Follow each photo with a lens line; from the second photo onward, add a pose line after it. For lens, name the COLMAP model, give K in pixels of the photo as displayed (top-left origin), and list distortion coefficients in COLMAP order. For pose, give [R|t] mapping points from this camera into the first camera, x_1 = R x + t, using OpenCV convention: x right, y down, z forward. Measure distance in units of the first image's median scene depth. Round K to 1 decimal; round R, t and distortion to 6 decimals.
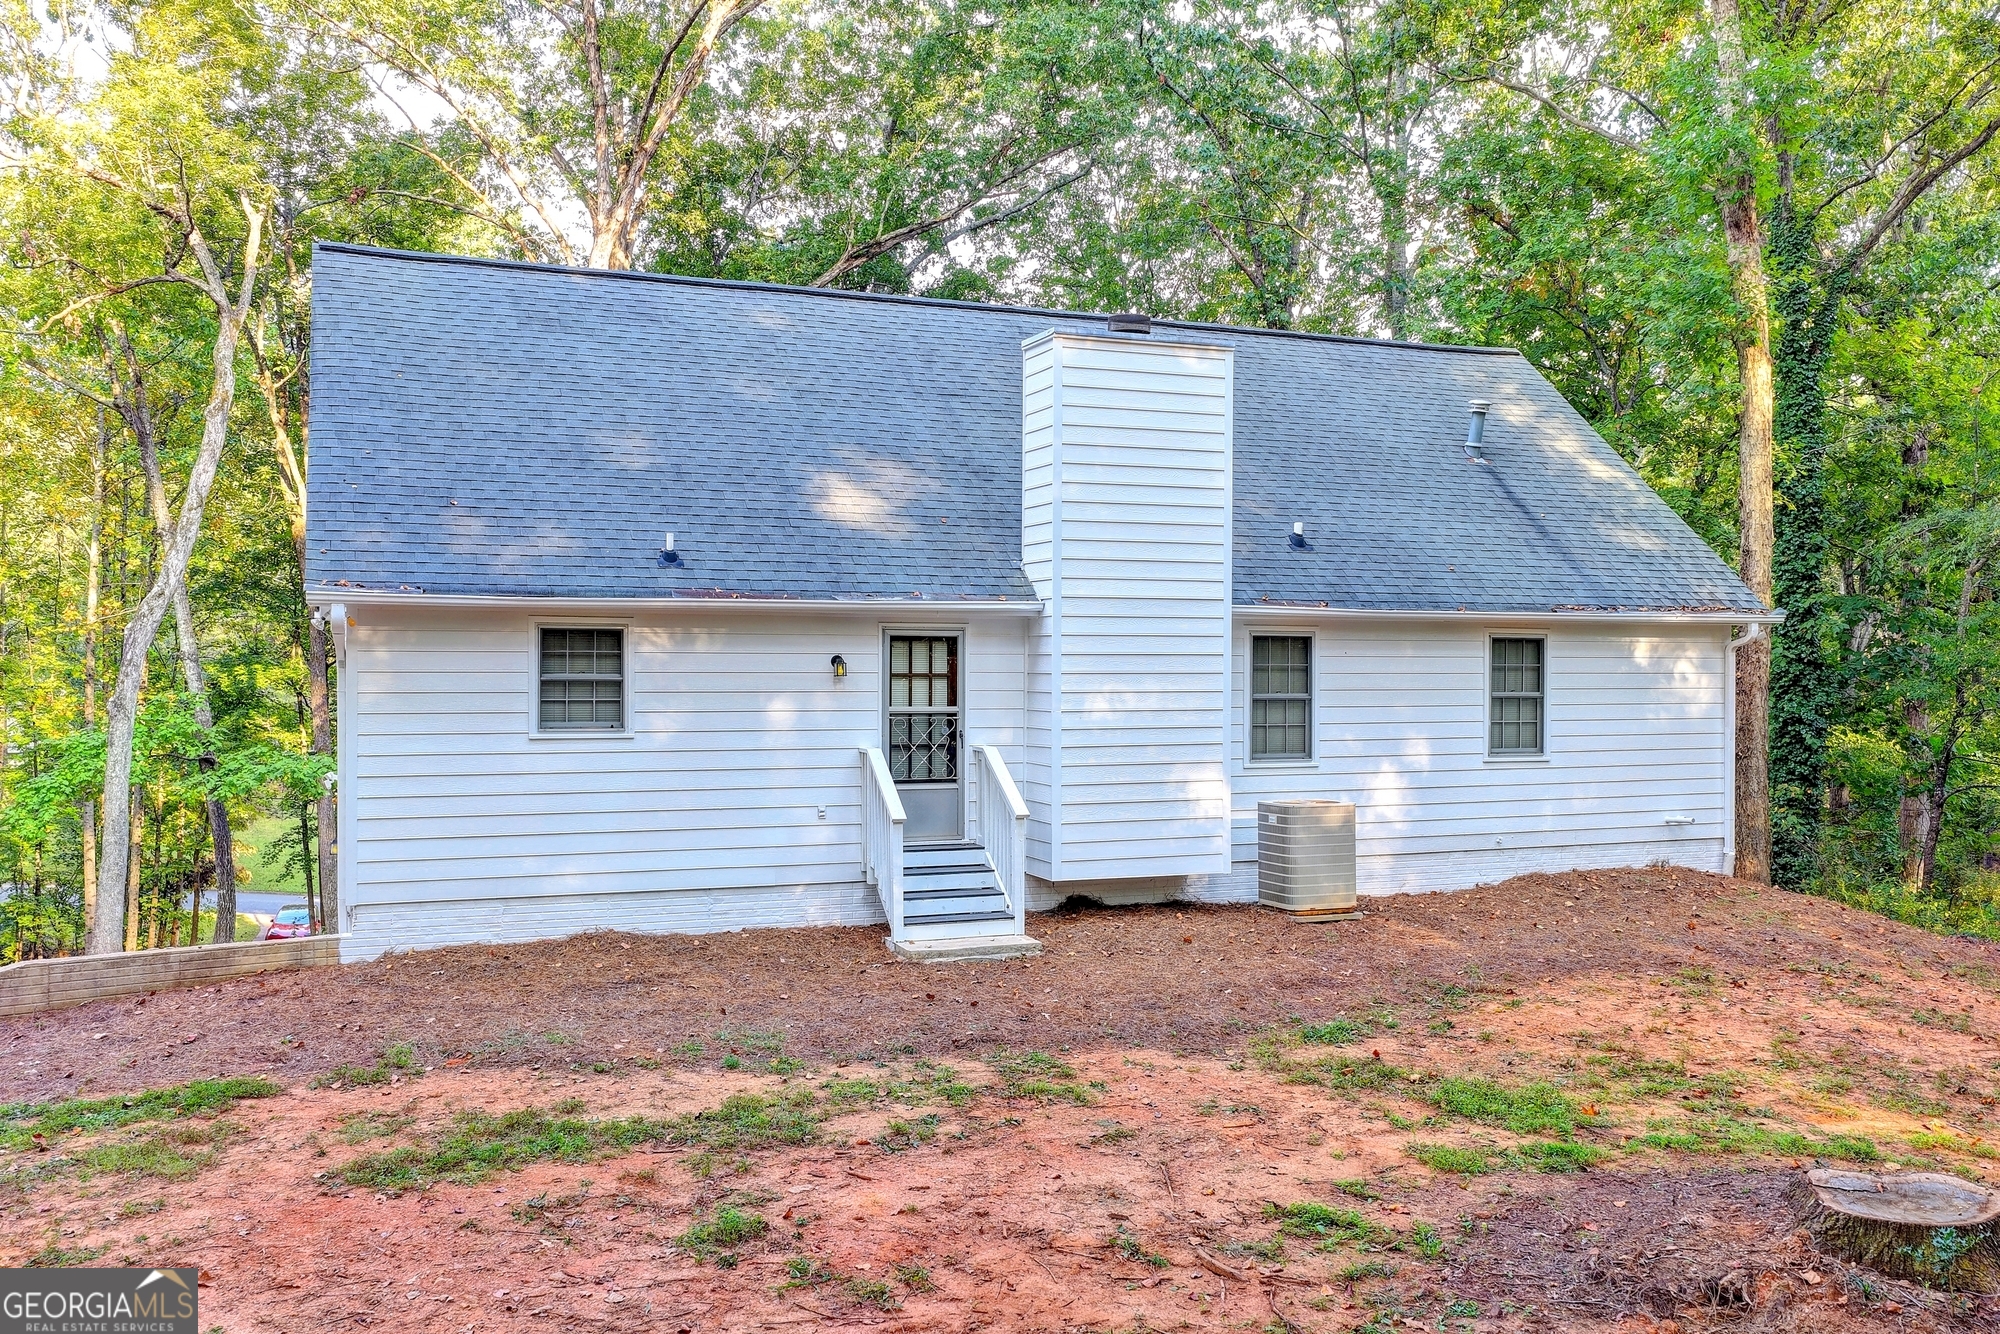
lens RADIAL K [[1661.3, 0, 1005.3], [0, 1661.3, 677.5], [0, 0, 1]] dist [-0.014136, 0.043112]
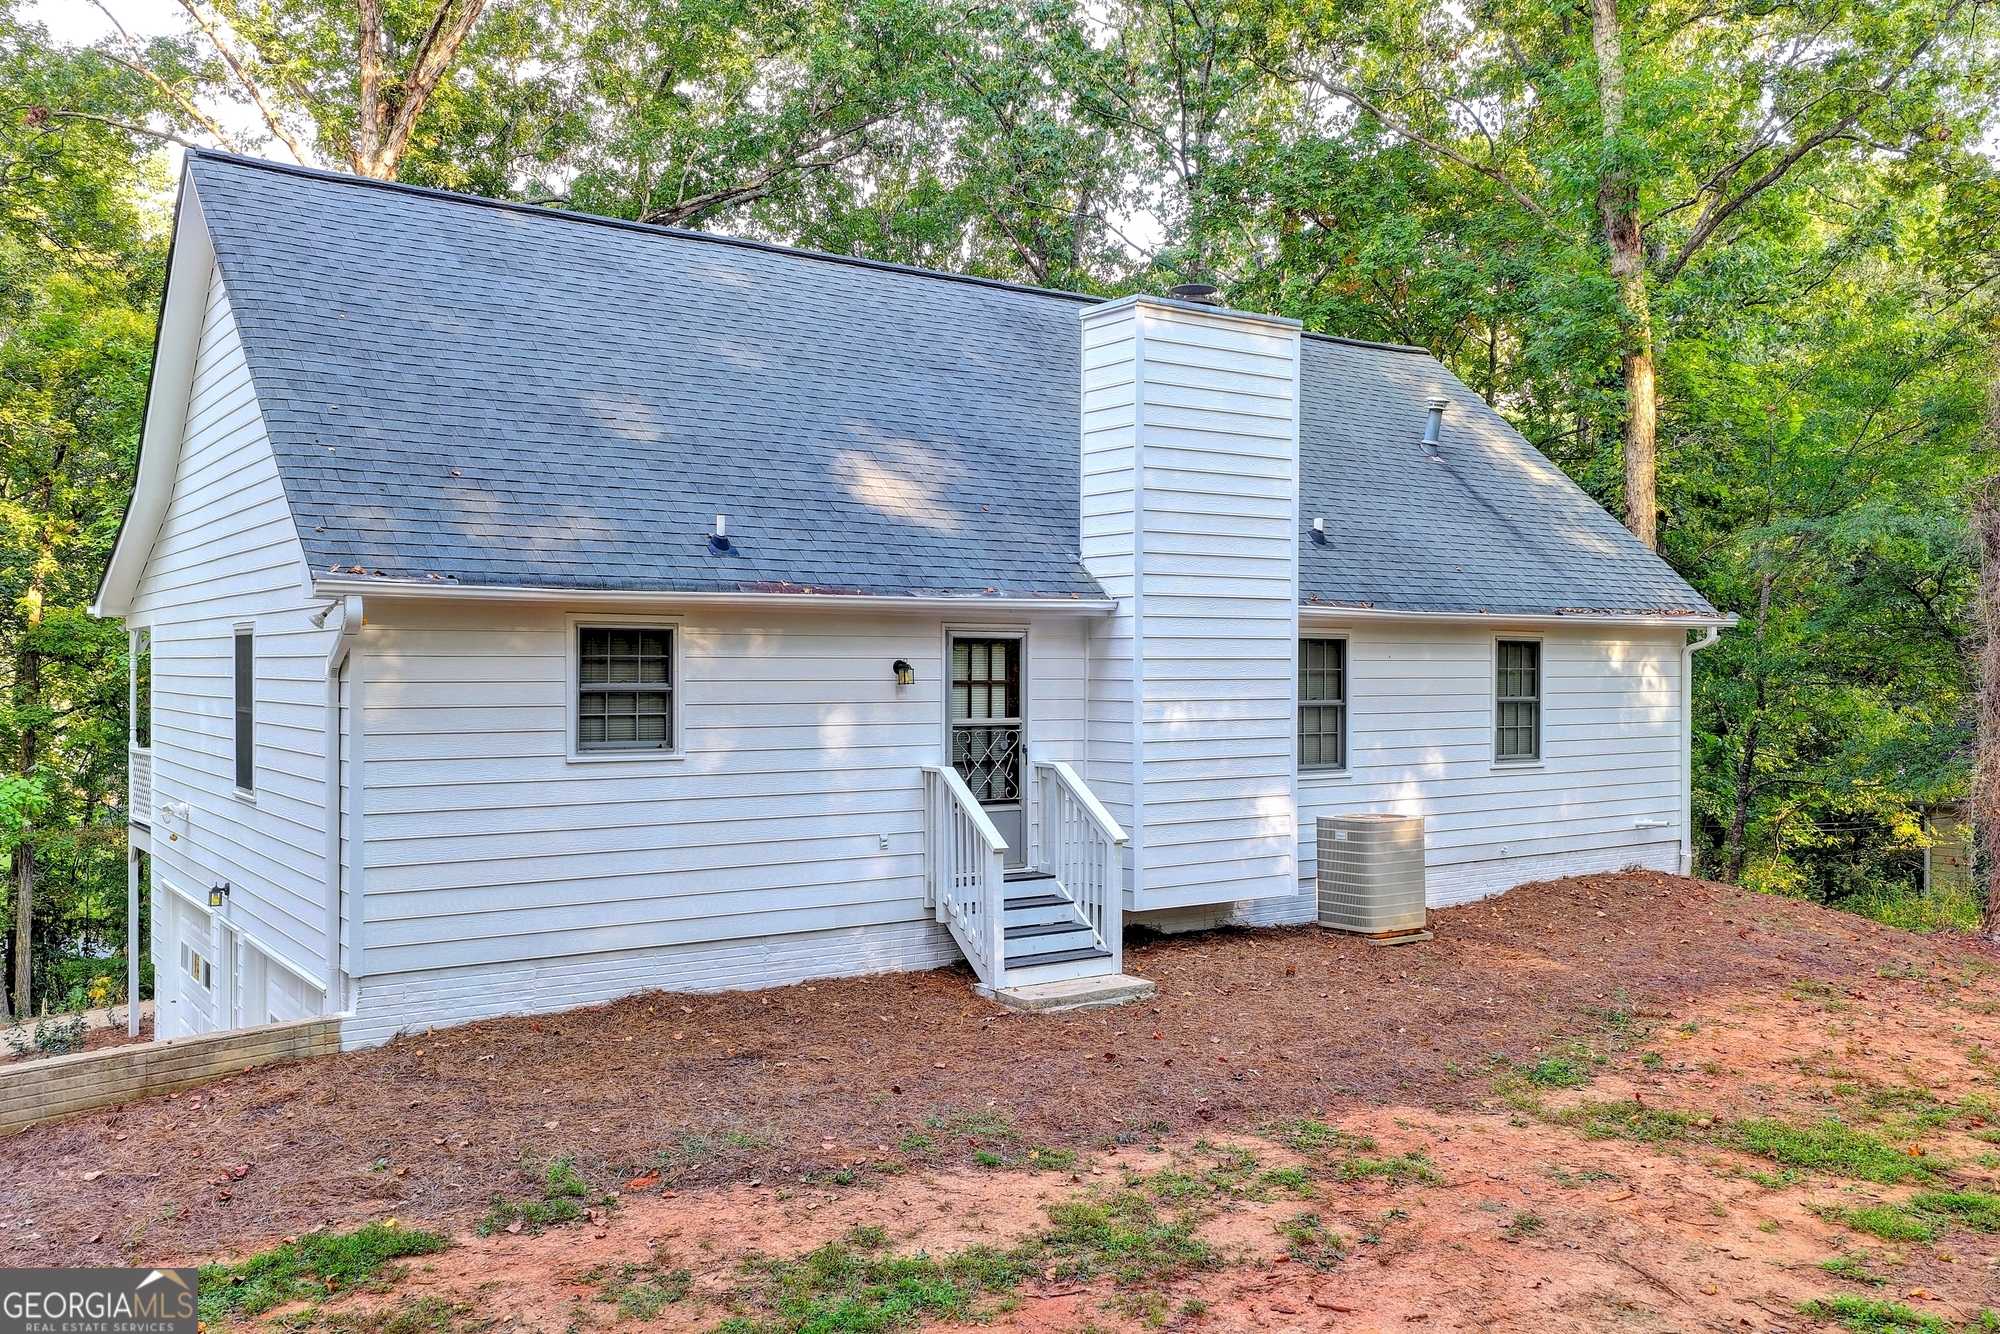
lens RADIAL K [[1661.3, 0, 1005.3], [0, 1661.3, 677.5], [0, 0, 1]] dist [-0.014136, 0.043112]
pose [[0.973742, -0.003085, 0.227635, -0.240472], [0.003091, 0.999995, 0.000326, -0.004395], [-0.227635, 0.000386, 0.973746, 0.139580]]
